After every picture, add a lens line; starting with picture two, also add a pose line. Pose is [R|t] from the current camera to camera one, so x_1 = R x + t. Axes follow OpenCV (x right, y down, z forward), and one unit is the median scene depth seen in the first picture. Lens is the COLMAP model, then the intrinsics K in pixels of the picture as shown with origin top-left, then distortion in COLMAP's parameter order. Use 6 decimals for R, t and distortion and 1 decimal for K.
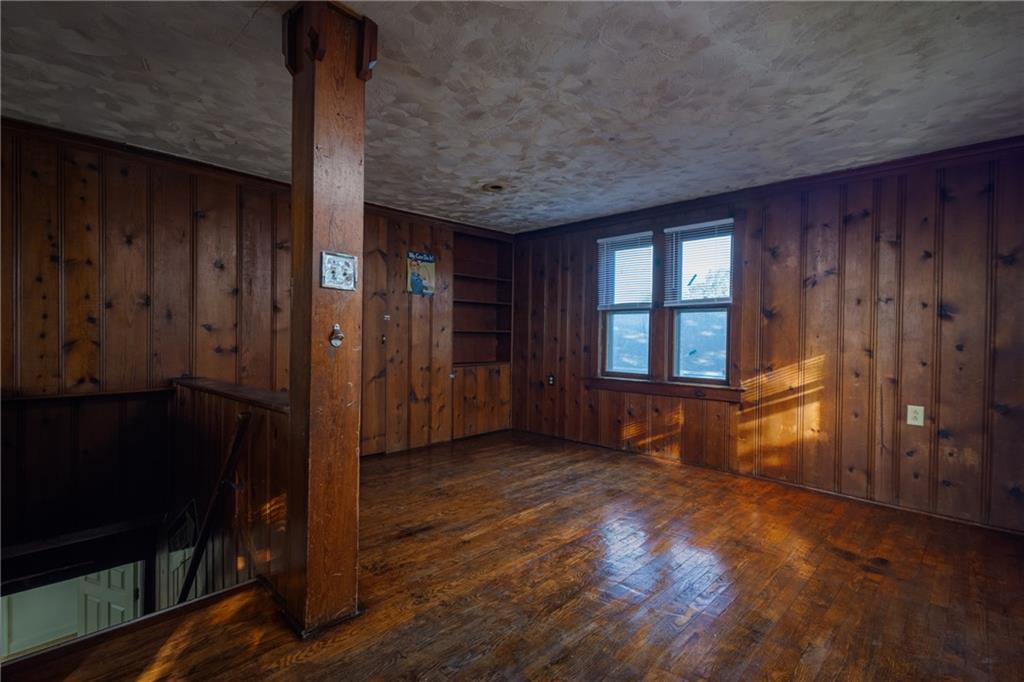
lens RADIAL K [[470.1, 0, 510.3], [0, 470.1, 340.1], [0, 0, 1]] dist [0.003910, -0.000805]
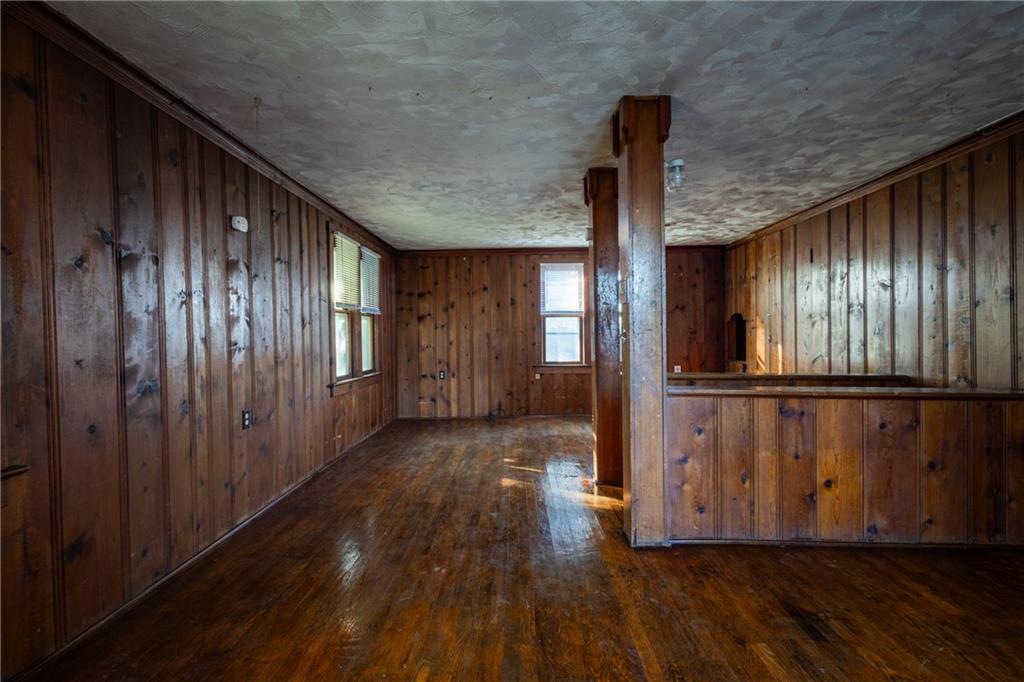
lens RADIAL K [[470.1, 0, 510.3], [0, 470.1, 340.1], [0, 0, 1]] dist [0.003910, -0.000805]
pose [[-0.724522, 0.003875, -0.689241, 0.583422], [-0.005907, 0.999913, 0.011831, -0.007391], [0.689226, 0.012643, -0.724436, 1.205129]]
